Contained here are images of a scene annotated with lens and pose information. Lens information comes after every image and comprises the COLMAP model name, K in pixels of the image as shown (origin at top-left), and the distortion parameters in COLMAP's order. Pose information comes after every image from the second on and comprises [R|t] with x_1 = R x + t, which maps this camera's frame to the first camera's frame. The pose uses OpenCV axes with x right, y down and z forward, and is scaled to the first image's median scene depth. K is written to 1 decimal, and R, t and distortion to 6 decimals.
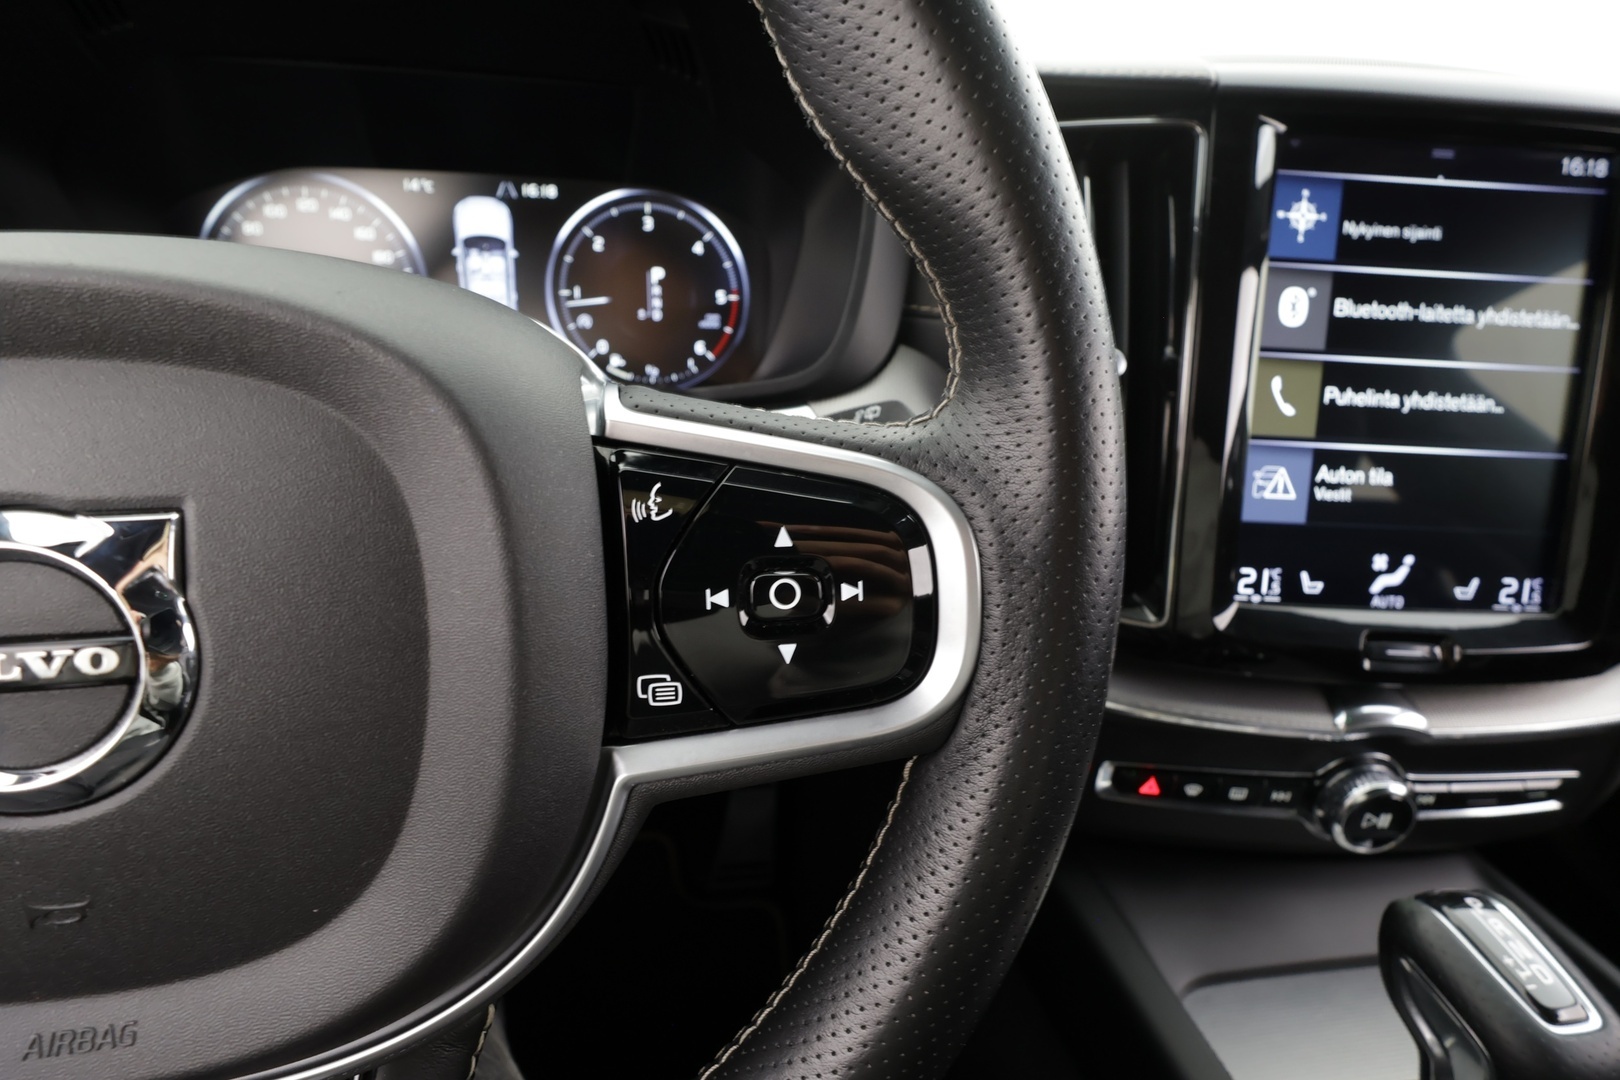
lens RADIAL K [[772.7, 0, 810.0], [0, 772.7, 540.0], [0, 0, 1]] dist [-0.002971, -0.000132]
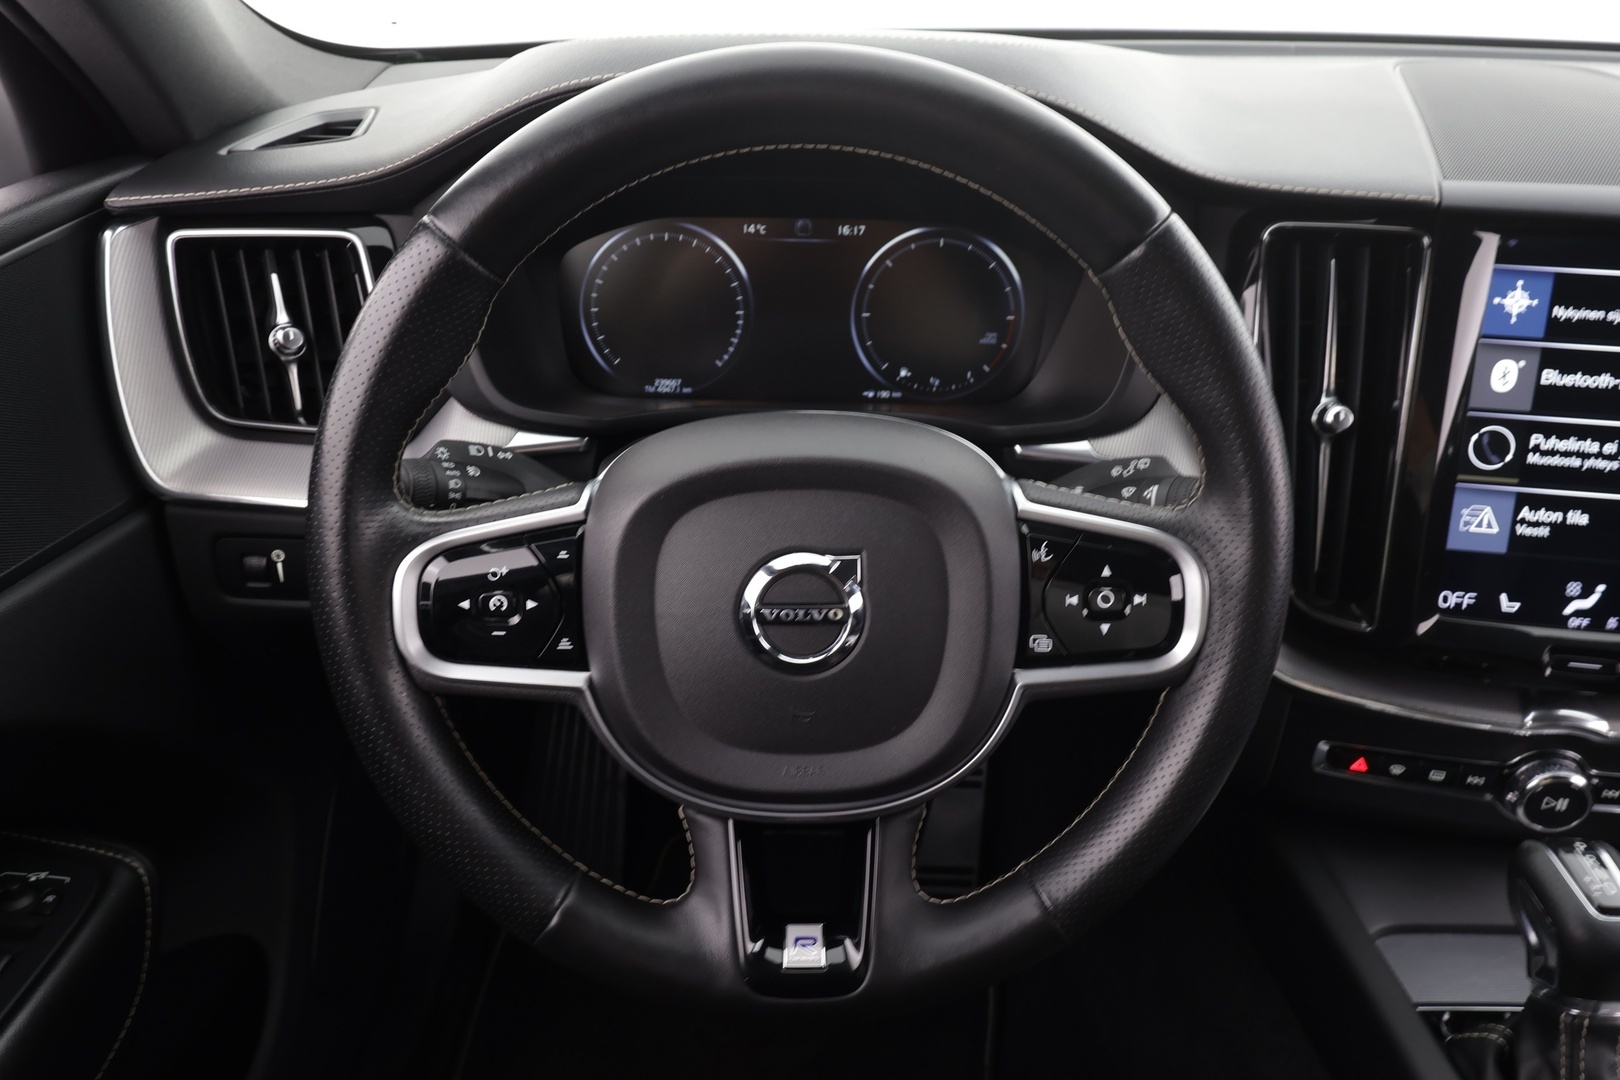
lens RADIAL K [[1178.3, 0, 803.8], [0, 1178.3, 547.7], [0, 0, 1]] dist [-0.003083, 0.003301]
pose [[0.987434, 0.048185, -0.150508, -0.166889], [-0.038996, 0.997225, 0.063417, -0.107185], [0.153146, -0.056750, 0.986573, -1.004048]]
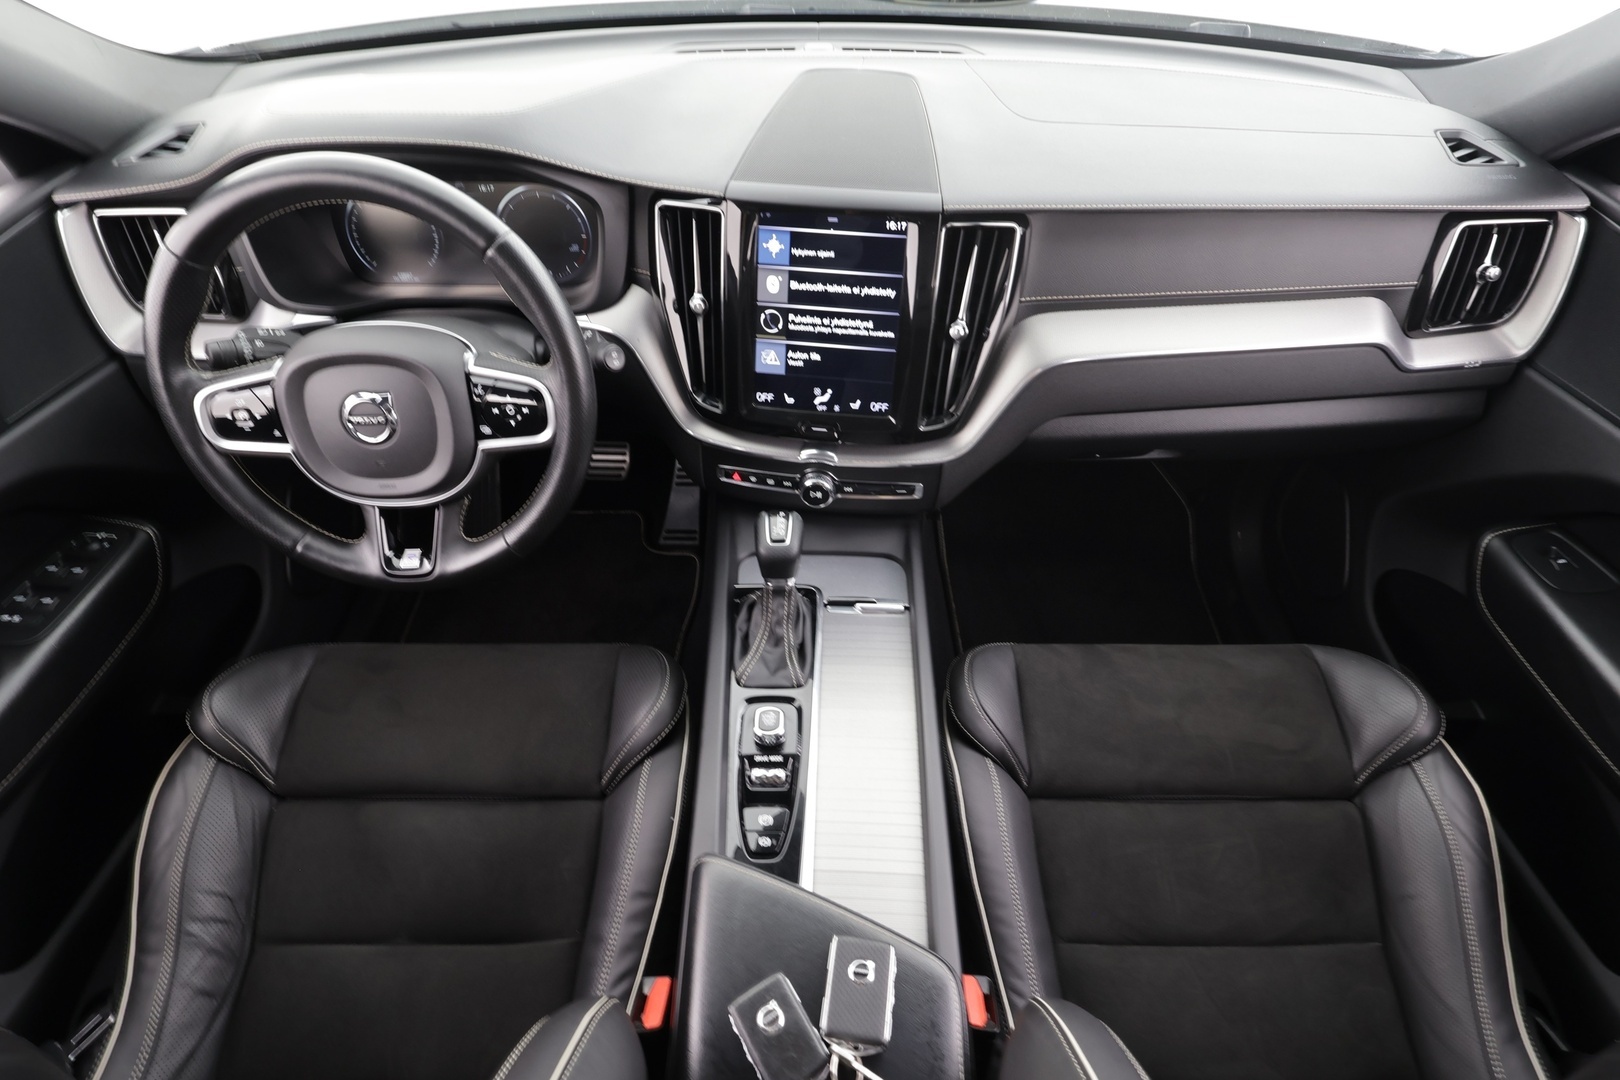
lens RADIAL K [[883.5, 0, 810.8], [0, 883.5, 564.2], [0, 0, 1]] dist [0.003355, 0.003031]
pose [[0.986595, 0.078929, -0.142833, 1.205713], [-0.024522, 0.937021, 0.348412, -0.447632], [0.161337, -0.340239, 0.926395, -1.834789]]
